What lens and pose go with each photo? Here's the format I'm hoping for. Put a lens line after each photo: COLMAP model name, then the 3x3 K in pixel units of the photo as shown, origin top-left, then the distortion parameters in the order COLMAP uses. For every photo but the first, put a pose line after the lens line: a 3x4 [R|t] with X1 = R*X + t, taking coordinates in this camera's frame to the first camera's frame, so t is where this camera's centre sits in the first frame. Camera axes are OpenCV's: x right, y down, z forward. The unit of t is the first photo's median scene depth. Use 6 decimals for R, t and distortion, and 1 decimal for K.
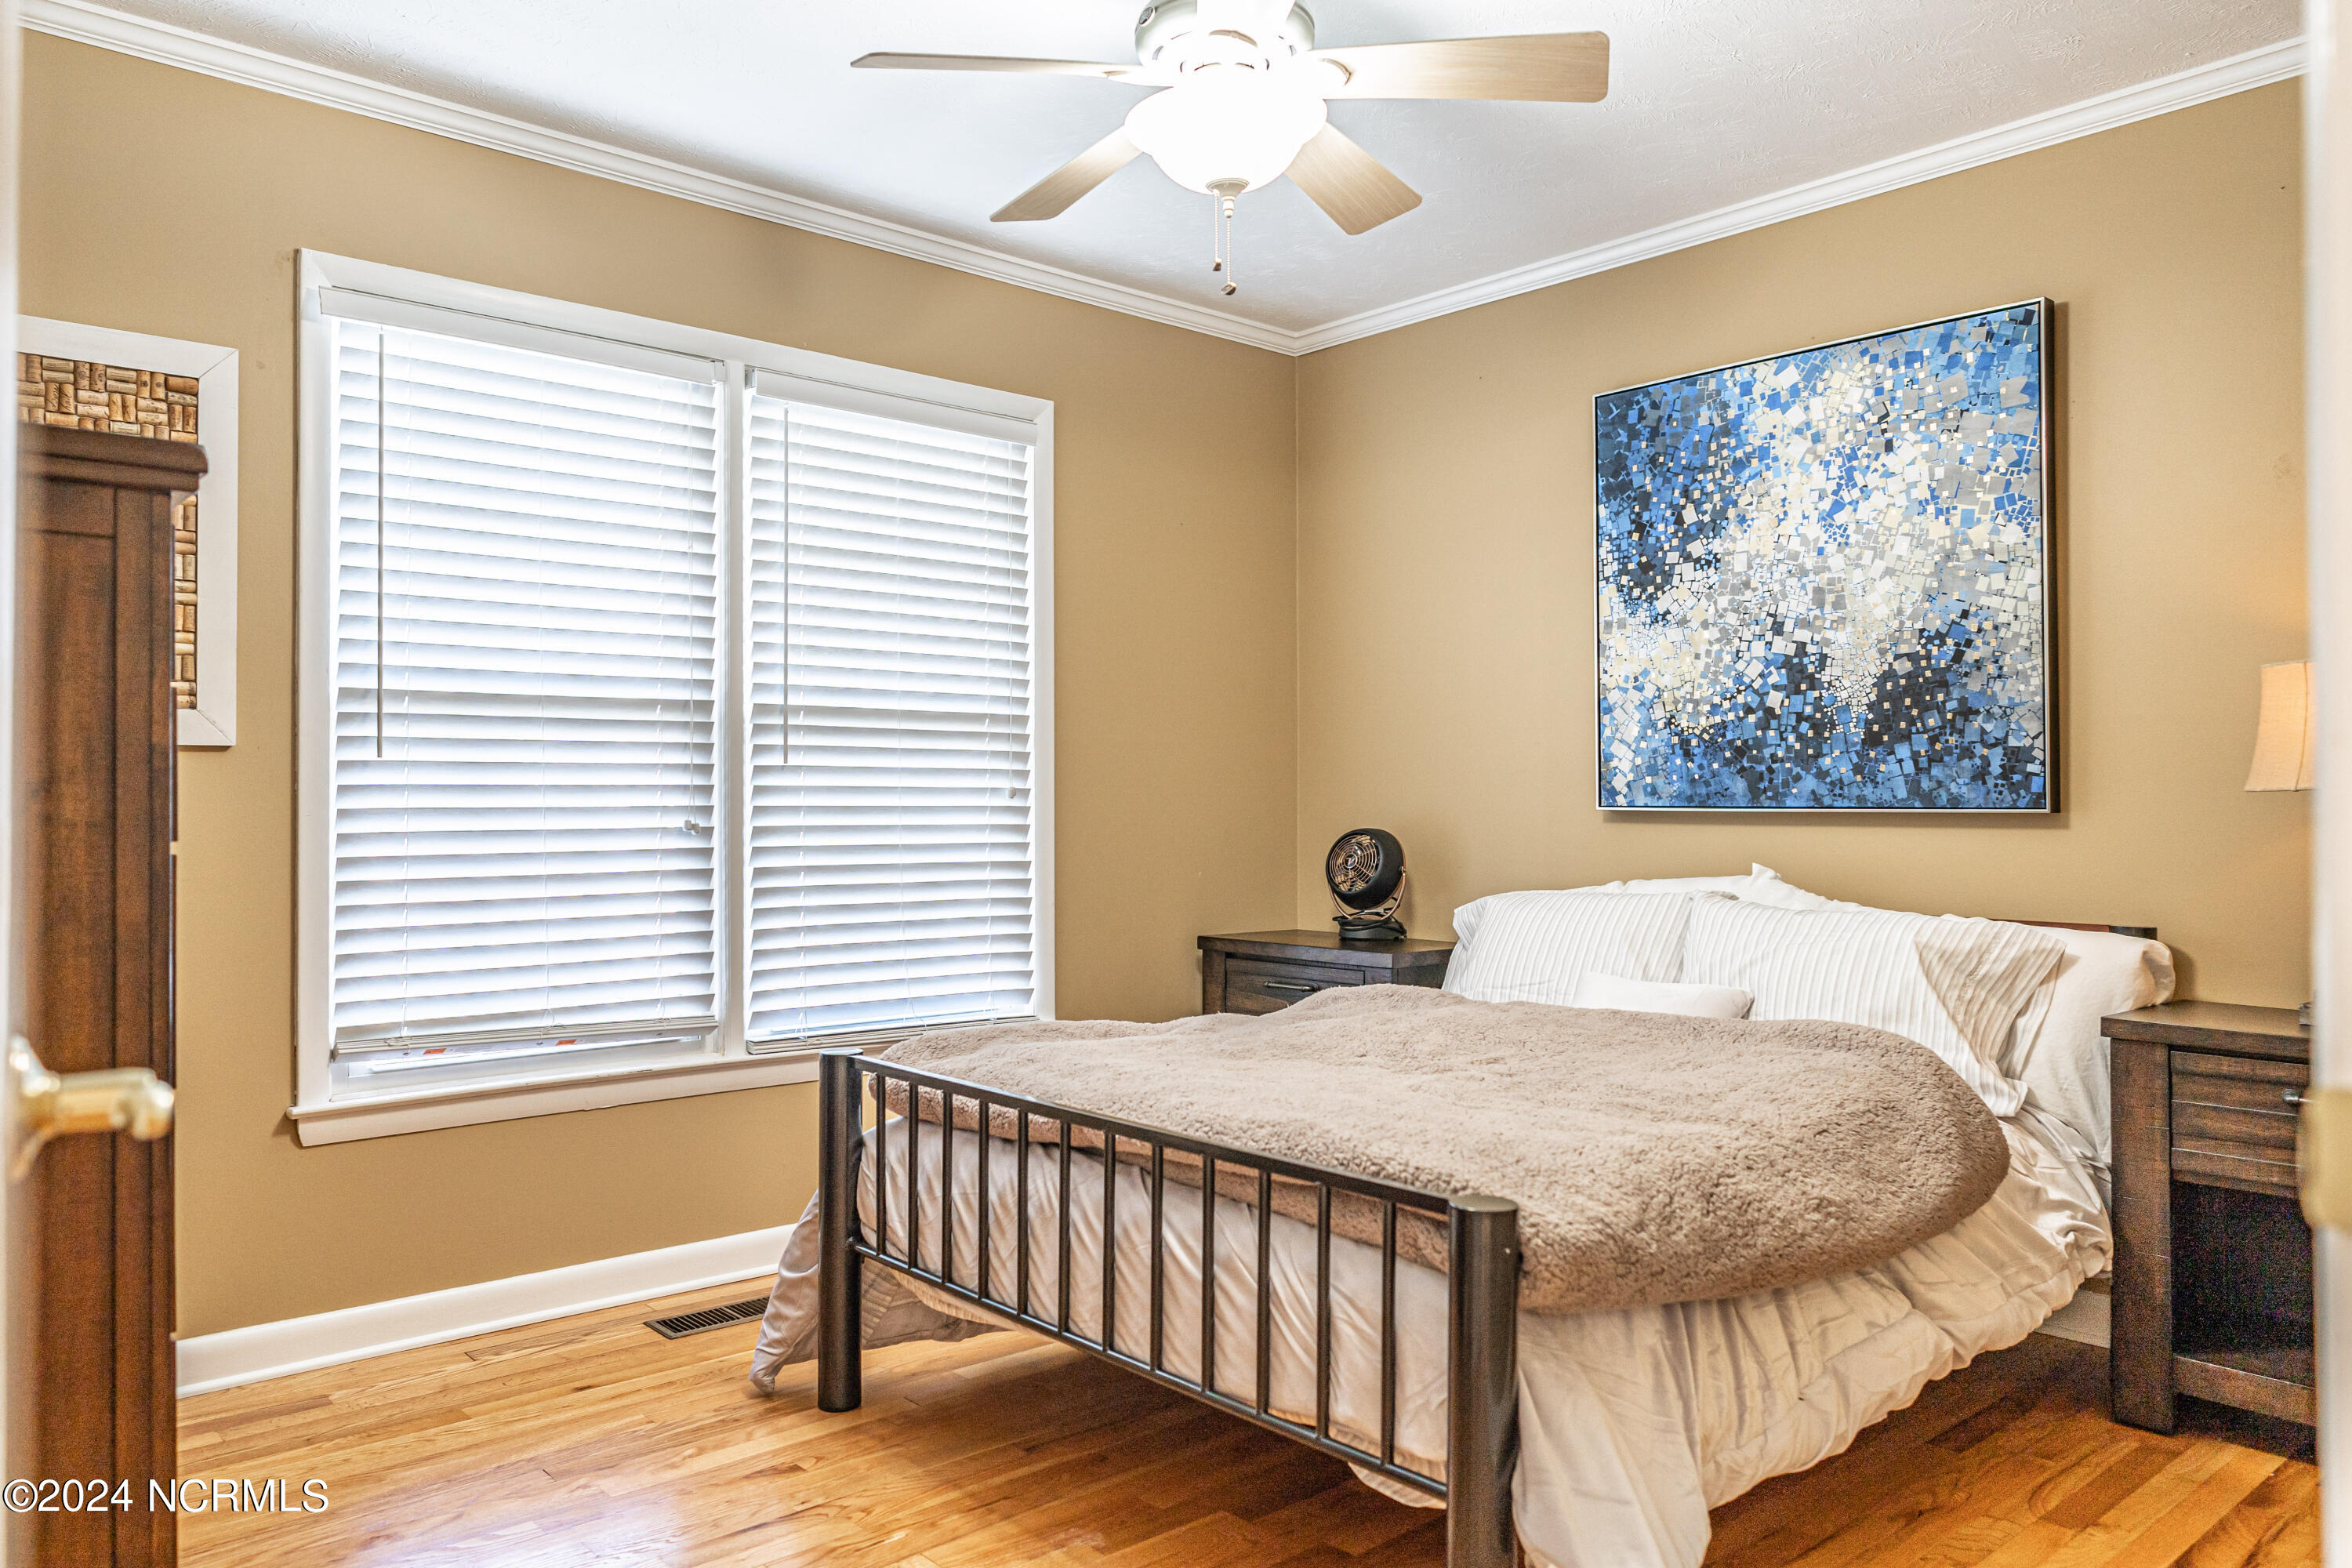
lens RADIAL K [[1569.8, 0, 1172.5], [0, 1569.8, 779.7], [0, 0, 1]] dist [0.006139, 0.001427]
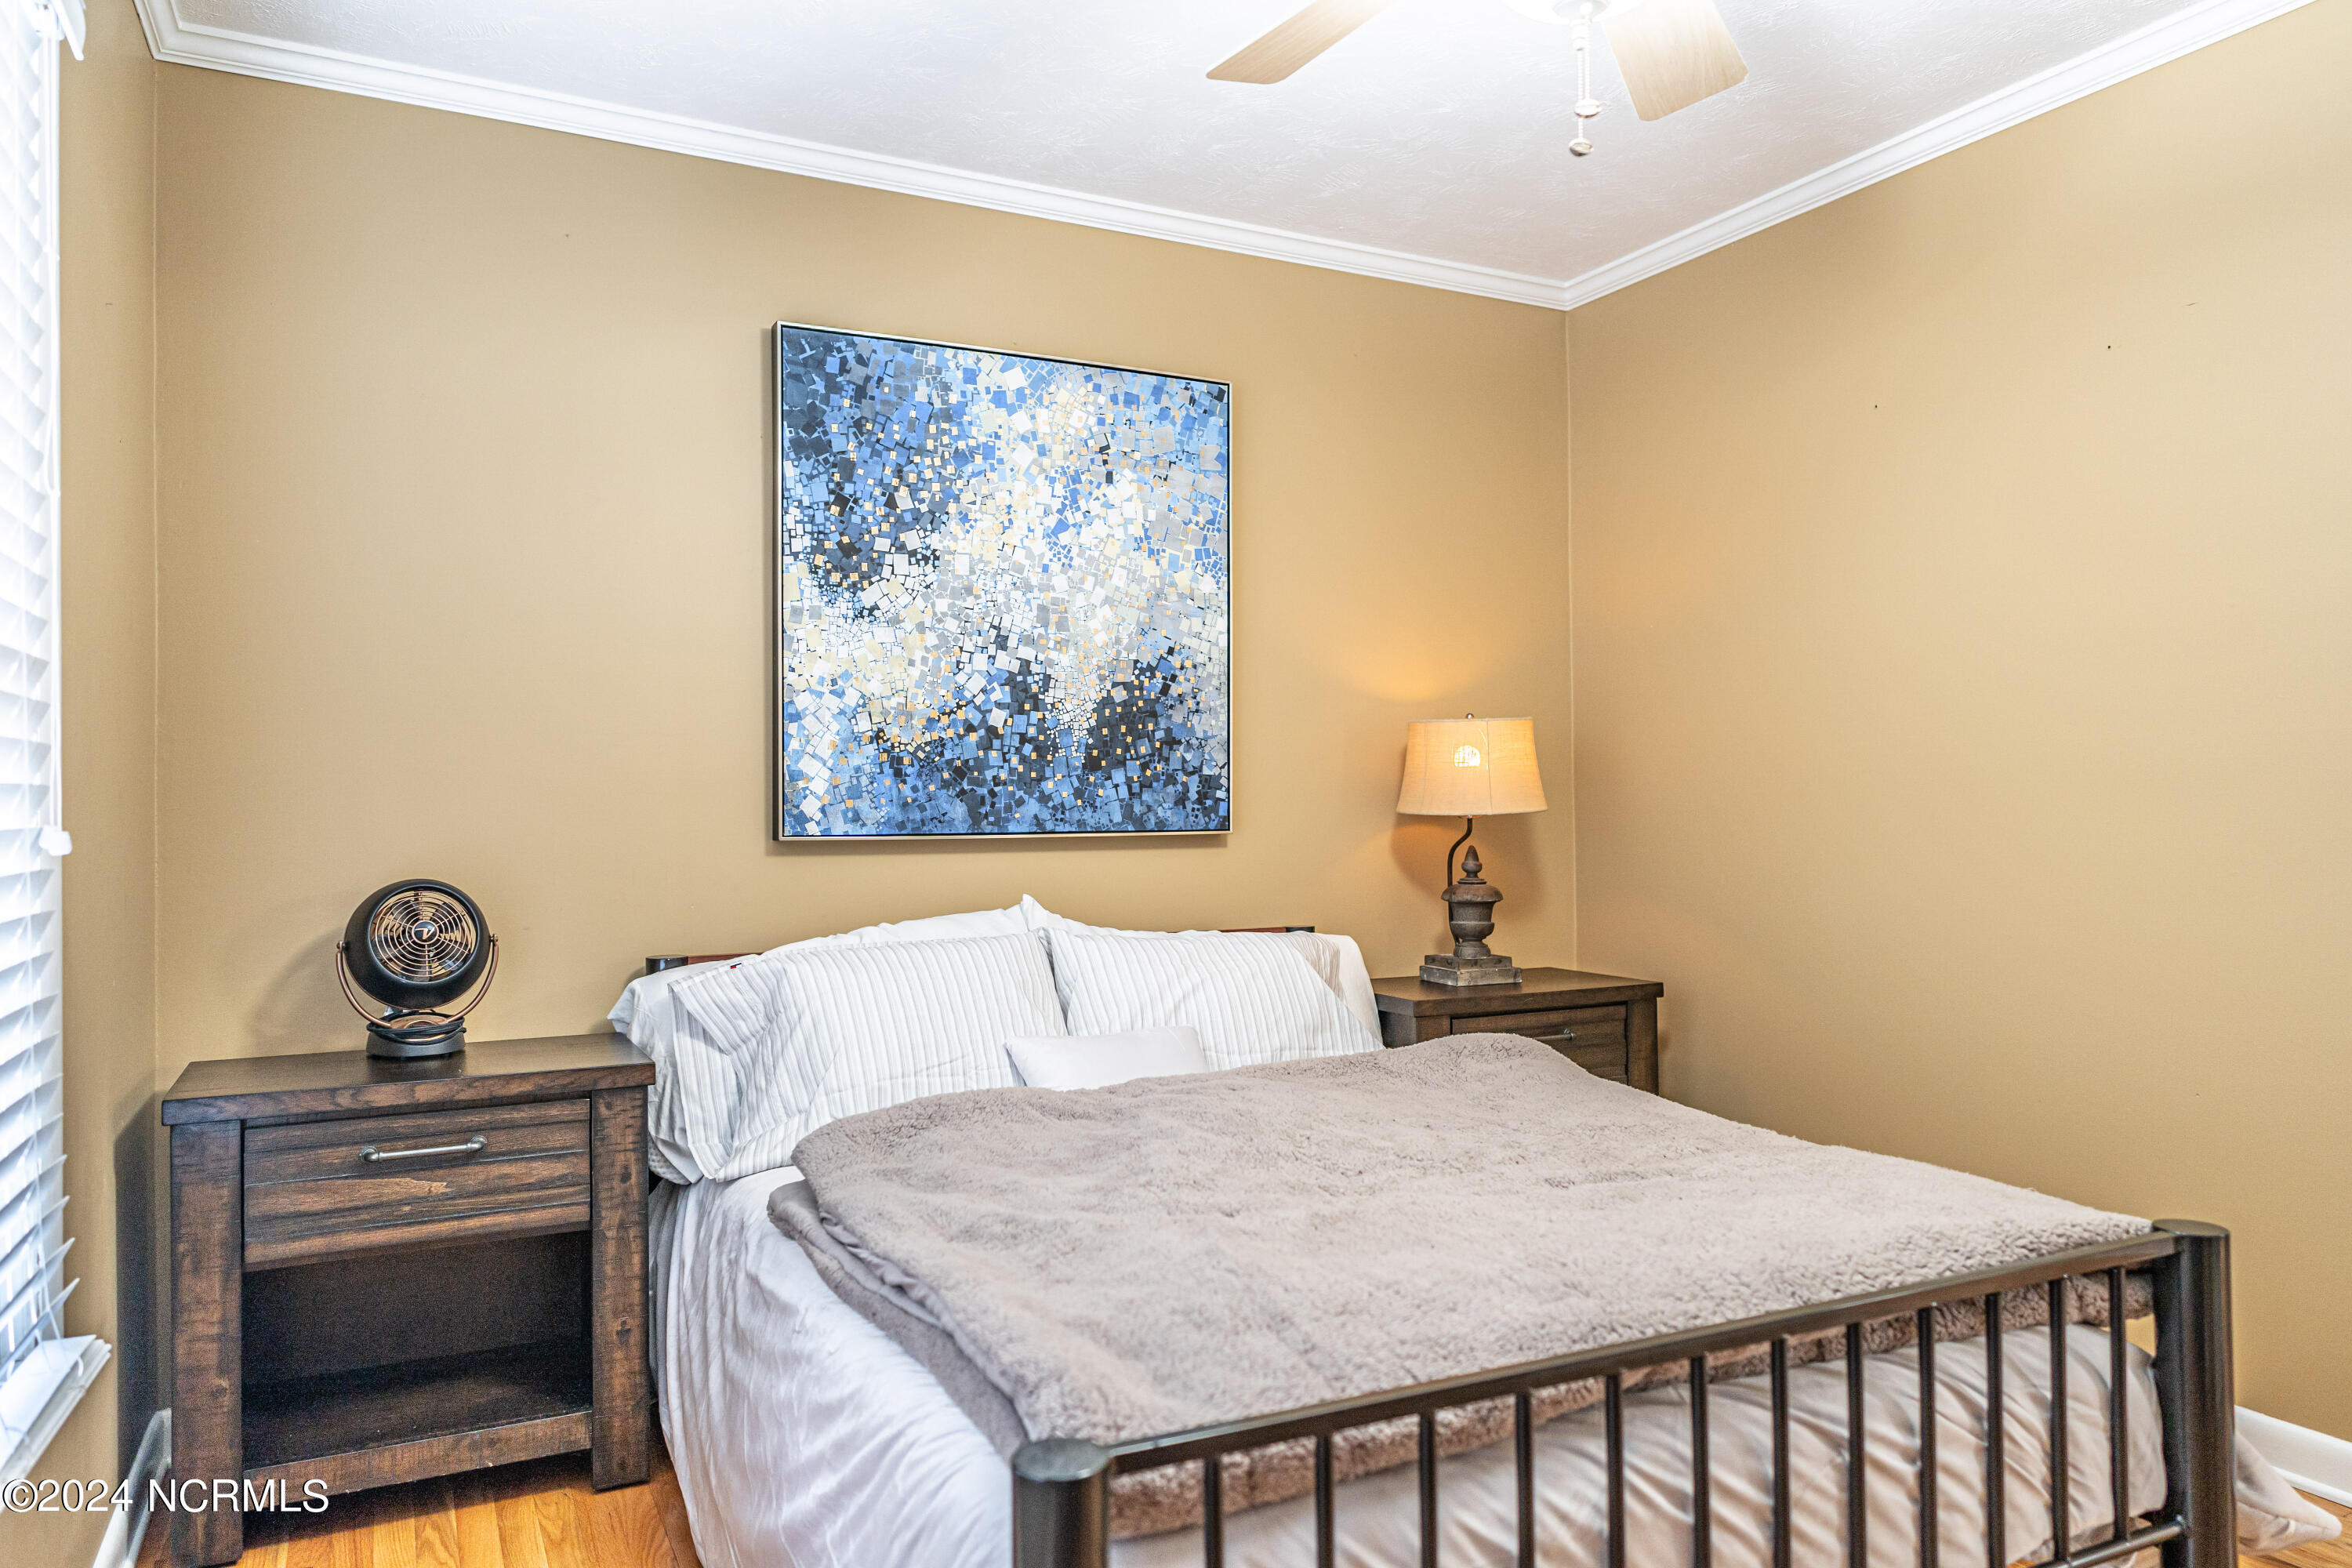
lens RADIAL K [[1569.8, 0, 1172.5], [0, 1569.8, 779.7], [0, 0, 1]] dist [0.006139, 0.001427]
pose [[0.272696, 0.010921, 0.962038, -0.490022], [-0.006713, 0.999933, -0.009449, -0.006263], [-0.962077, -0.003882, 0.272751, 0.650398]]
